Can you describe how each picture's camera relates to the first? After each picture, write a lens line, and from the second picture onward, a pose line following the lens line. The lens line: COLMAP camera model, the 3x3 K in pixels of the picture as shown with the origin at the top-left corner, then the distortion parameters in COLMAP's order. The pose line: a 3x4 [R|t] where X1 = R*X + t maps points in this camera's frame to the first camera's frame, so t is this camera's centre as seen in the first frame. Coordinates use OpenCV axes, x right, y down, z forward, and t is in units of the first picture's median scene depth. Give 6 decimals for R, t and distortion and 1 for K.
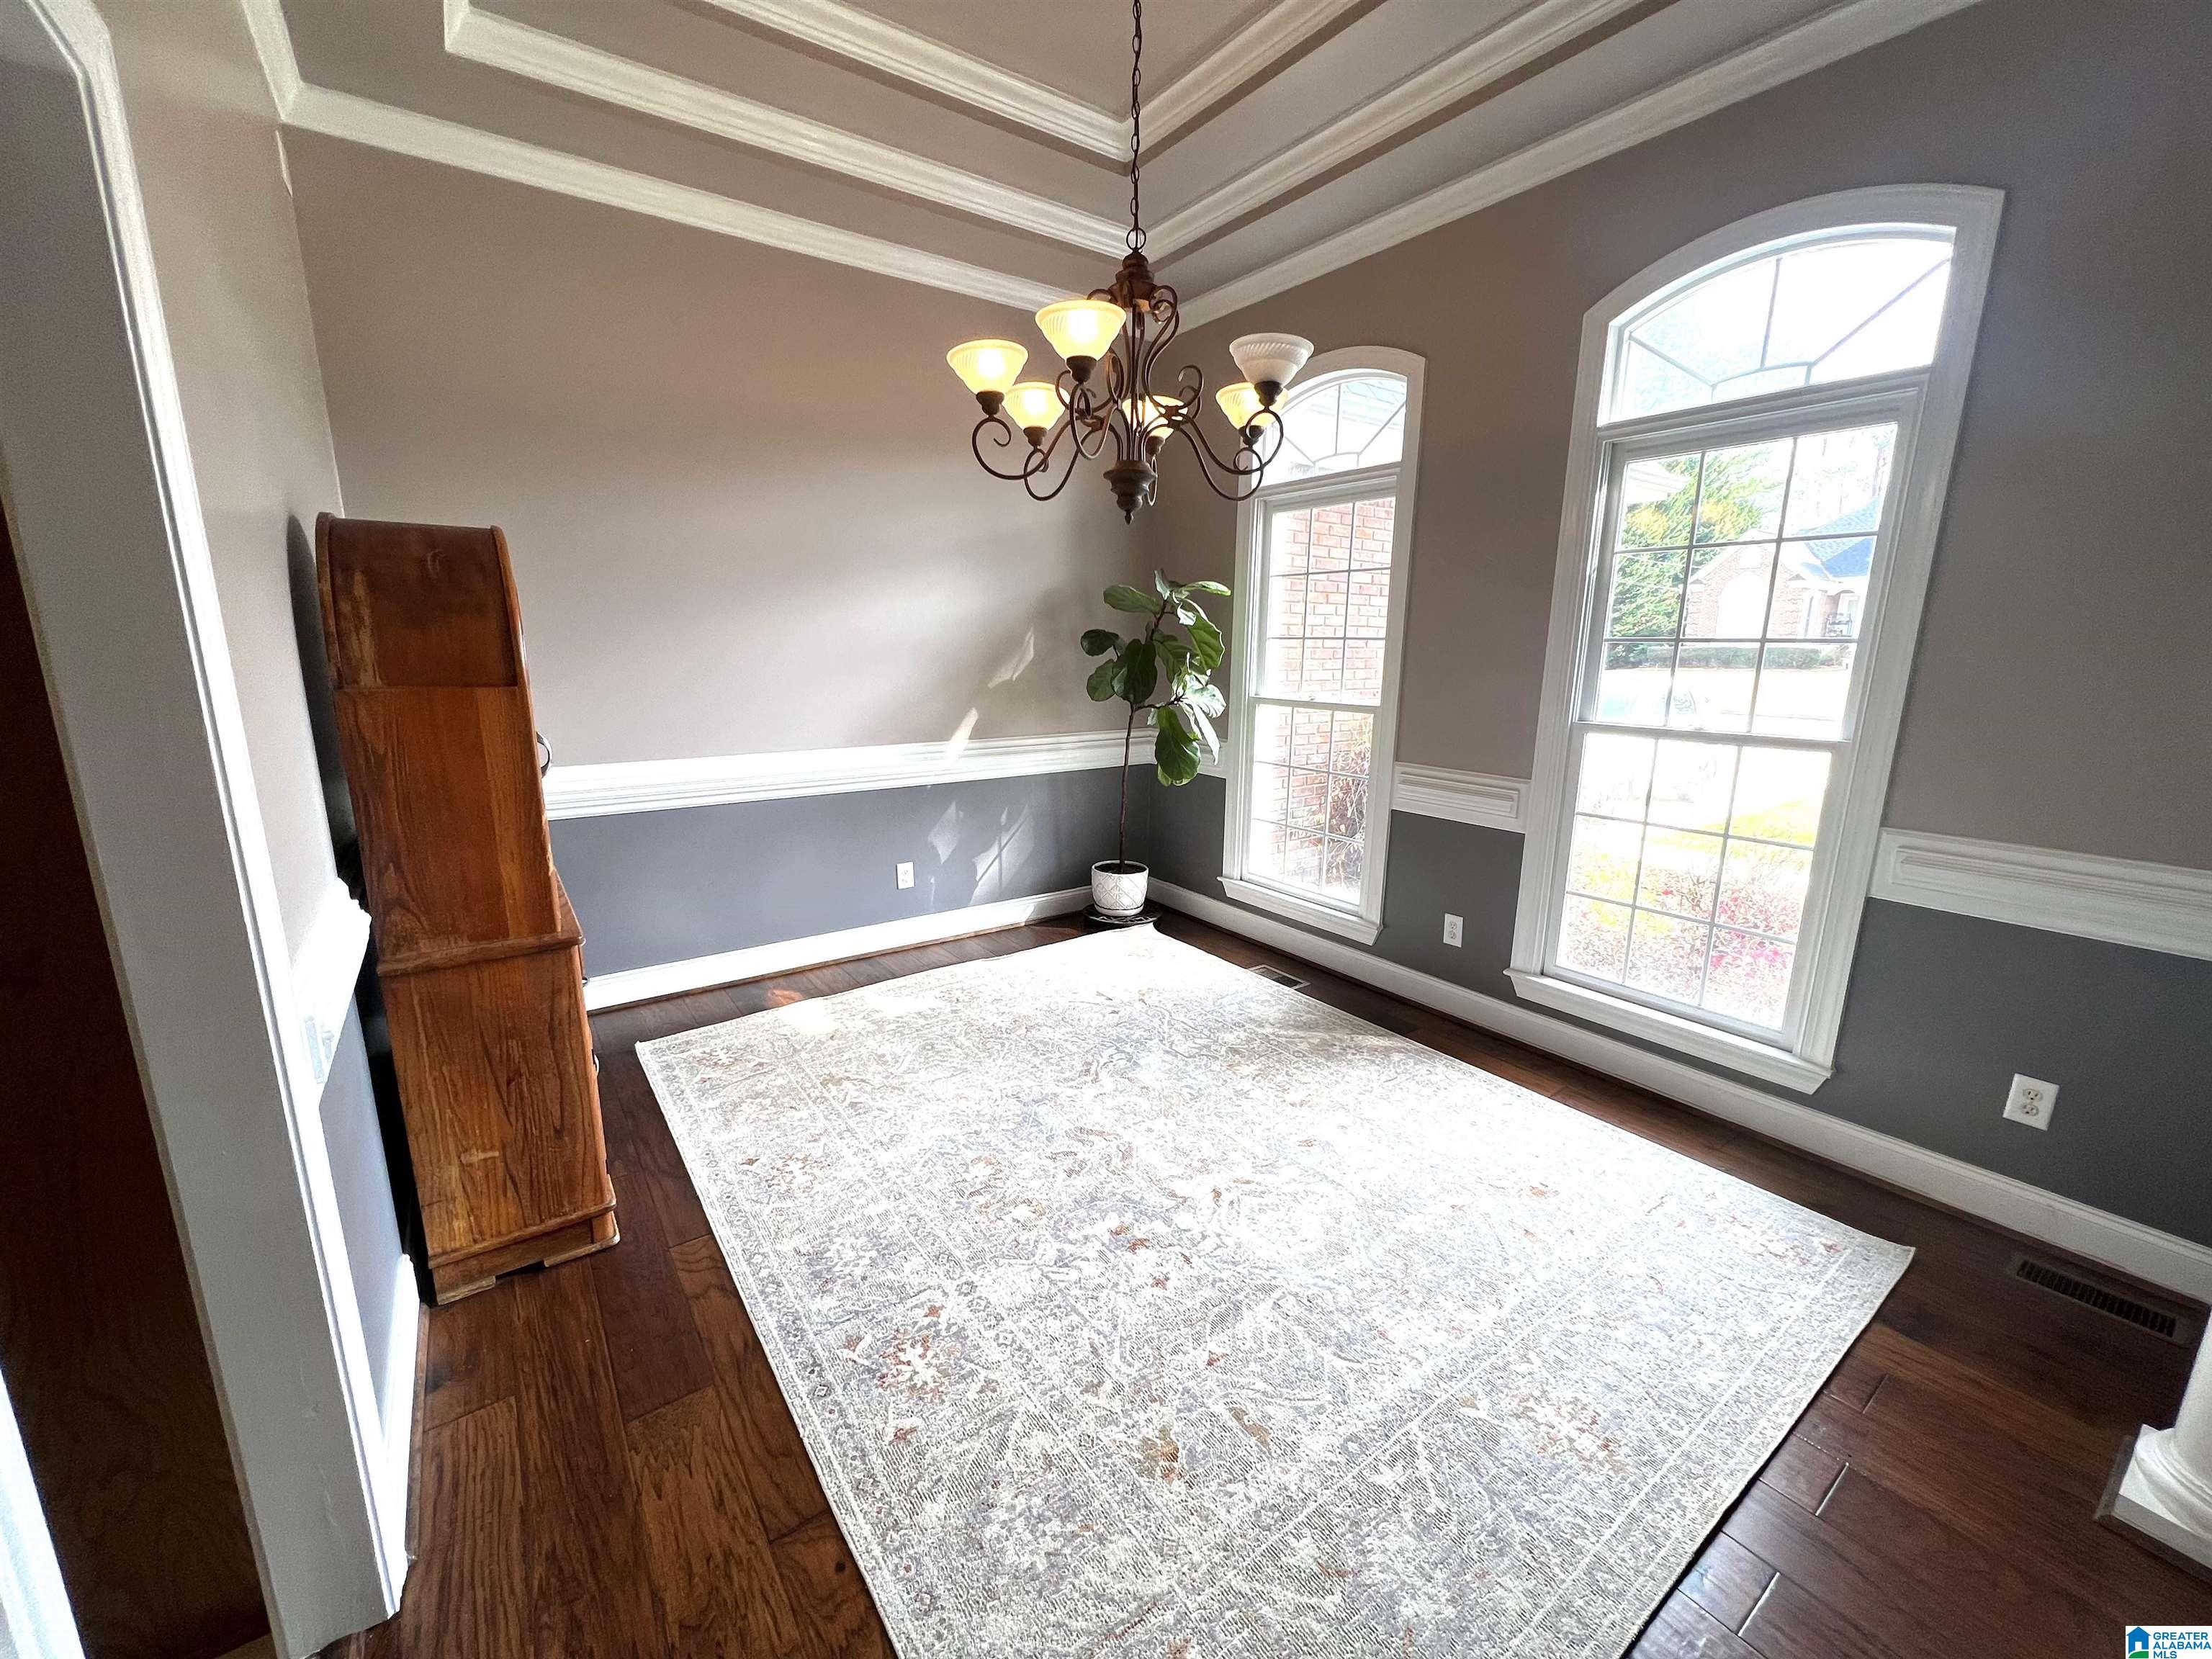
lens RADIAL K [[888.3, 0, 1113.3], [0, 888.3, 831.4], [0, 0, 1]] dist [0.000184, 0.000458]
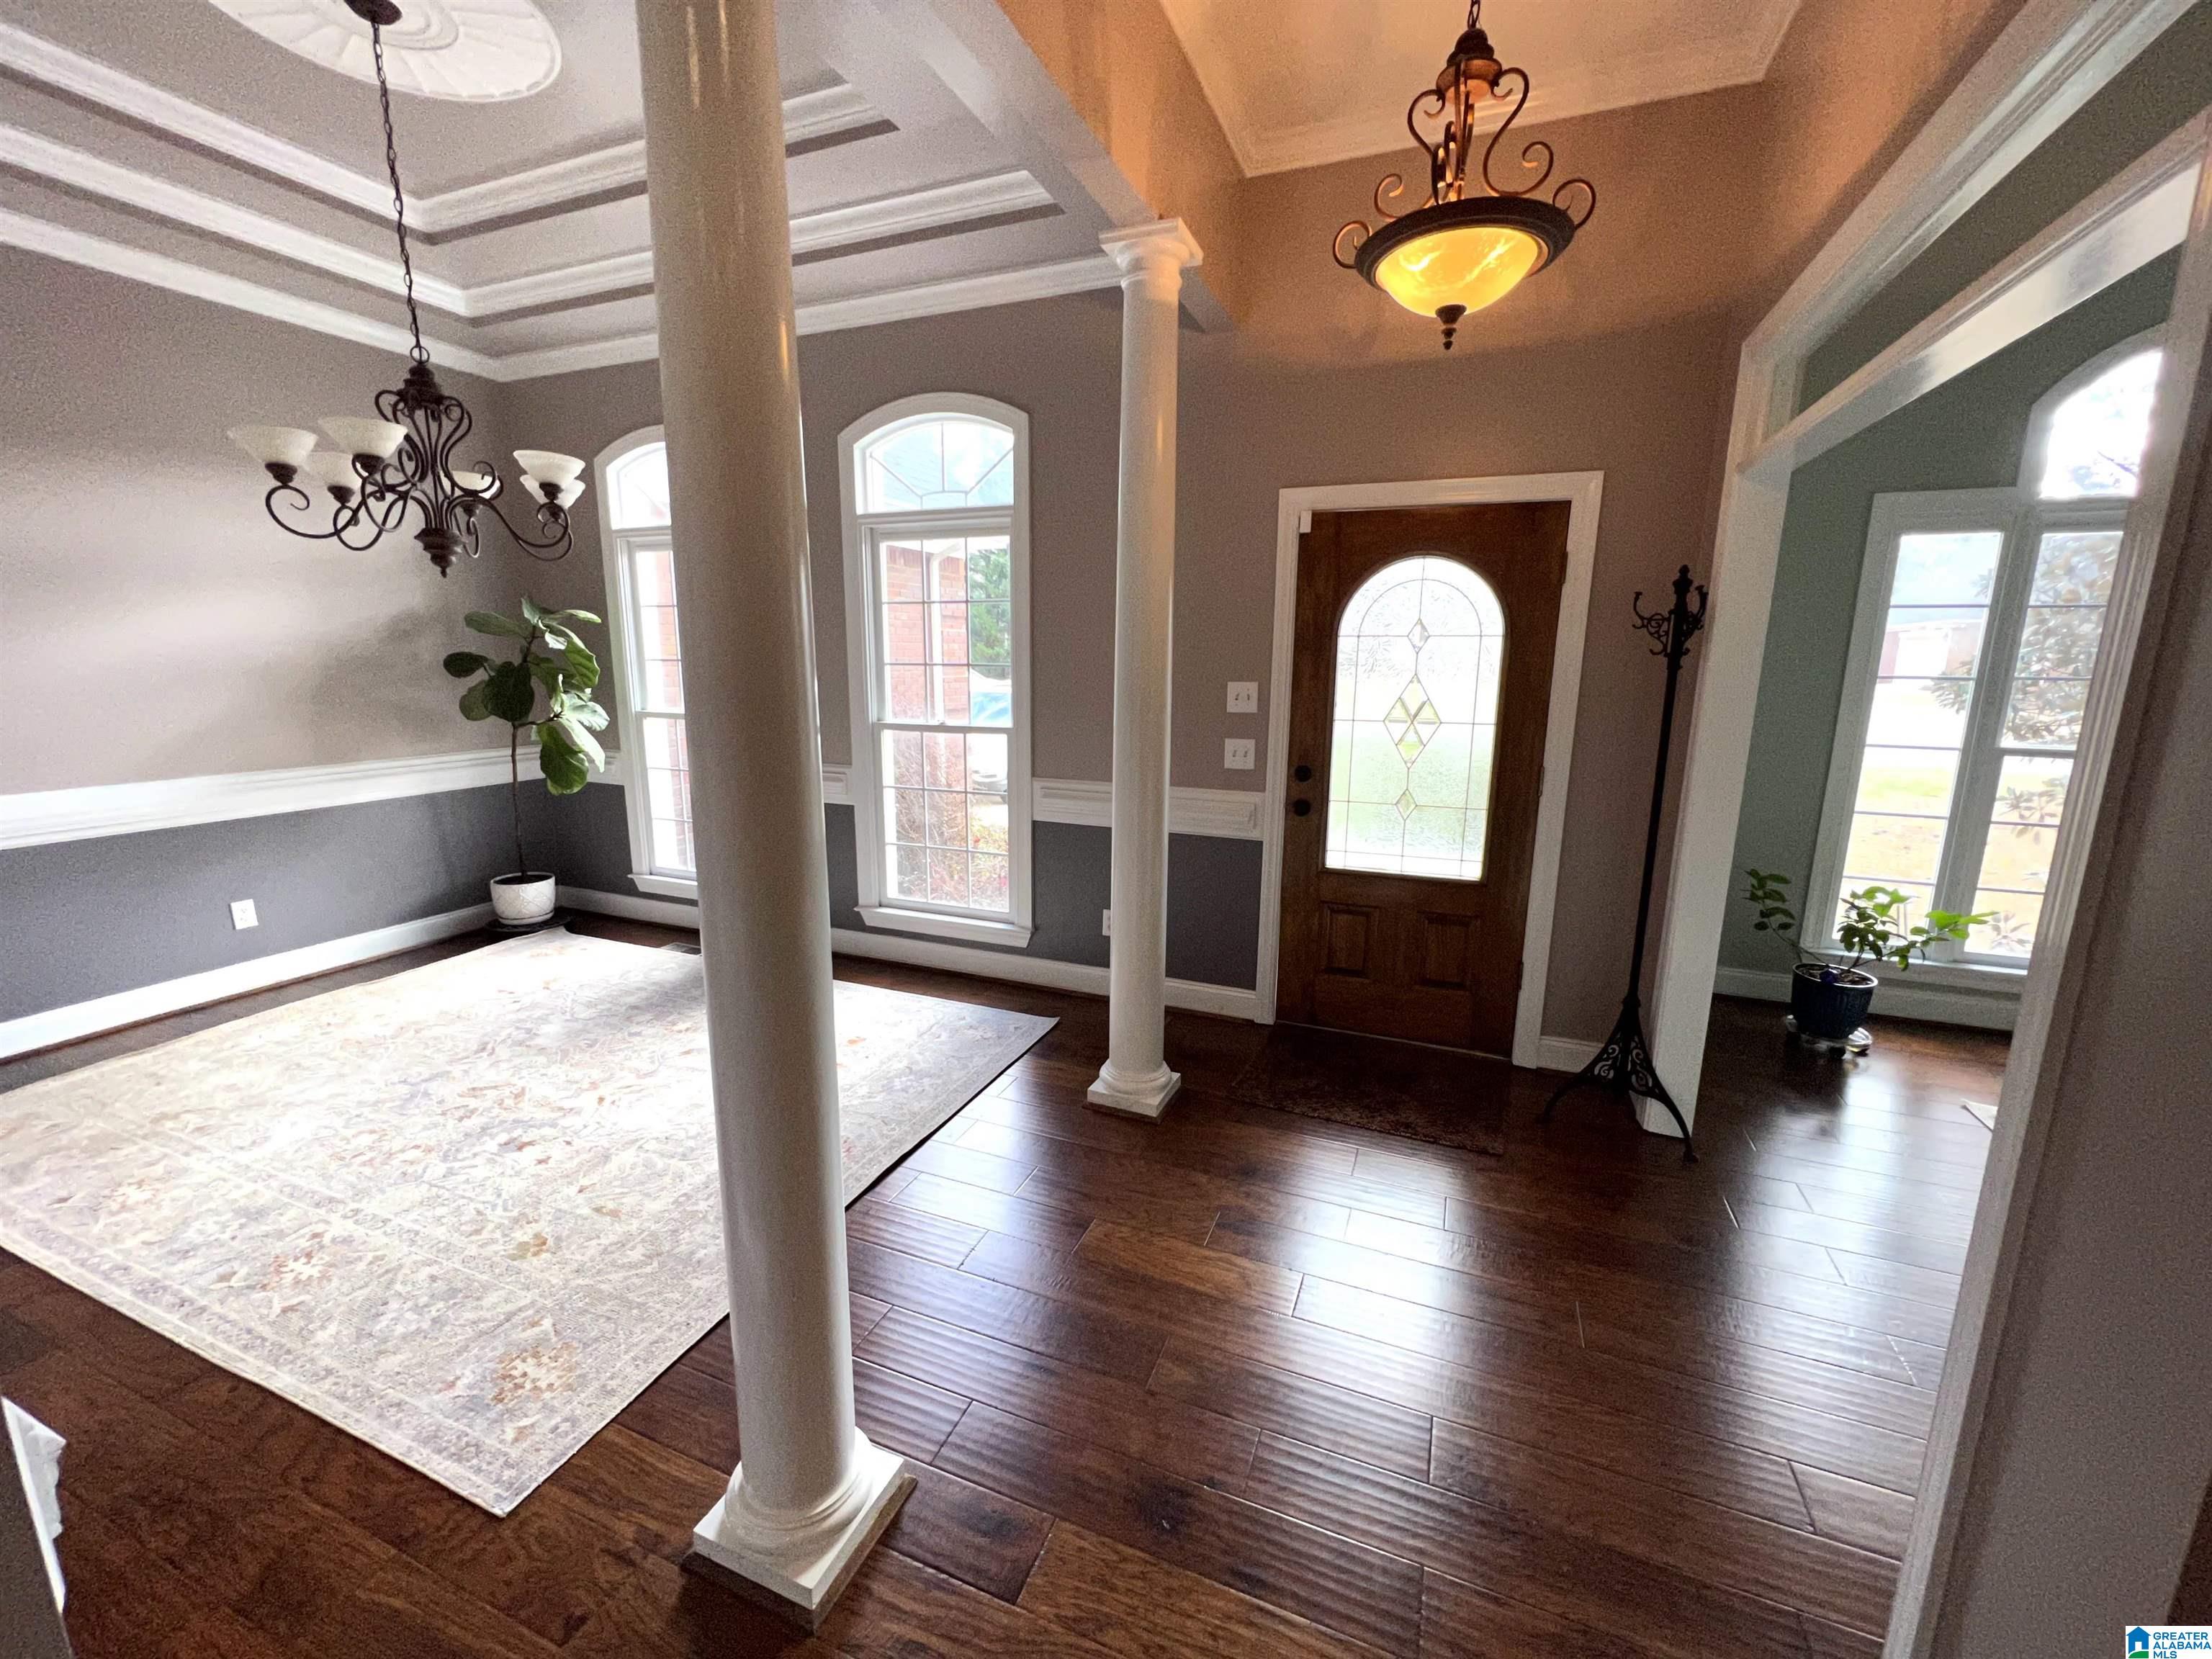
lens RADIAL K [[888.3, 0, 1113.3], [0, 888.3, 831.4], [0, 0, 1]] dist [0.000184, 0.000458]
pose [[0.848018, -0.104775, 0.519507, 0.104411], [0.109996, 0.993713, 0.020861, 0.068965], [-0.518426, 0.039453, 0.854212, -0.438116]]
